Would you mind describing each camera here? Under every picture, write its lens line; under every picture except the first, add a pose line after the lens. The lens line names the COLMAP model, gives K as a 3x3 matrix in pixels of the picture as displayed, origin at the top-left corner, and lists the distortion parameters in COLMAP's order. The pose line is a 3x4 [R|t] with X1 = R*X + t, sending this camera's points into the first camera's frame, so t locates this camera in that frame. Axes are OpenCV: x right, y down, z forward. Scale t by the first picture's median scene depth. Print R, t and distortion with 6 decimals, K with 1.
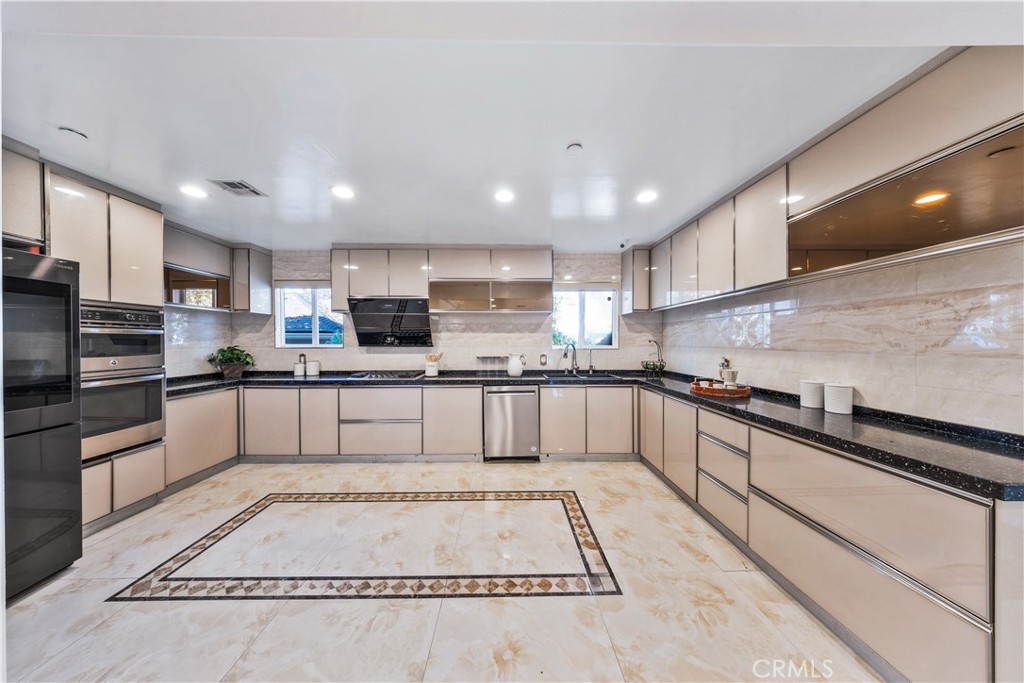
lens RADIAL K [[296.8, 0, 505.9], [0, 296.8, 343.9], [0, 0, 1]] dist [-0.000854, 0.000081]
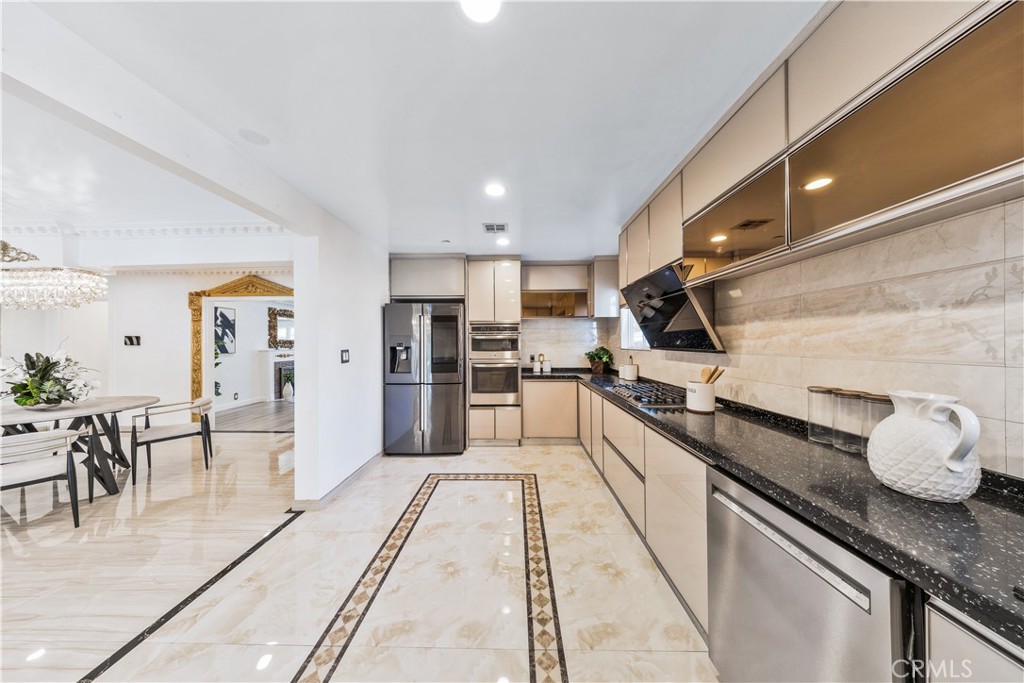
lens RADIAL K [[296.8, 0, 511.8], [0, 296.8, 342.1], [0, 0, 1]] dist [-0.000854, 0.000081]
pose [[-0.024239, 0.000008, -0.999706, 0.384202], [0.000214, 1.000000, 0.000003, -0.012824], [0.999706, -0.000214, -0.024239, 0.971022]]
